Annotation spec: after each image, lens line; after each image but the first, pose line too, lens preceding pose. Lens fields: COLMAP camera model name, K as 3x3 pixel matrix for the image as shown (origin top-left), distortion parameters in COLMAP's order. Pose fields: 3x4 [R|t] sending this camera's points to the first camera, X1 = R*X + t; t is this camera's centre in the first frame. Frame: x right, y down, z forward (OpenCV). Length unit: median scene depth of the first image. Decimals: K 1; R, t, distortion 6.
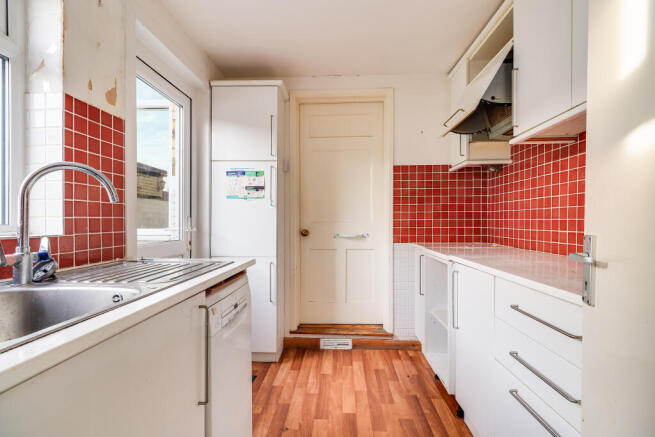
lens RADIAL K [[312.8, 0, 327.8], [0, 312.8, 216.7], [0, 0, 1]] dist [-0.000506, -0.000230]
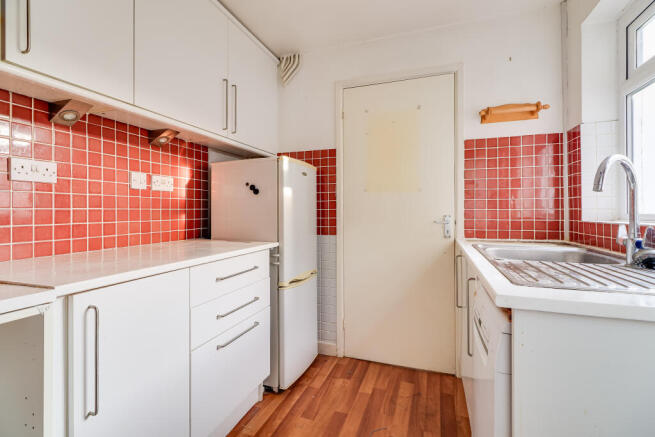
lens RADIAL K [[311.4, 0, 326.9], [0, 311.4, 210.7], [0, 0, 1]] dist [0.000960, -0.000053]
pose [[-0.957024, 0.002830, 0.289993, -0.041221], [0.002148, 0.999994, -0.002671, 0.017593], [-0.289999, -0.001933, -0.957025, 1.829983]]
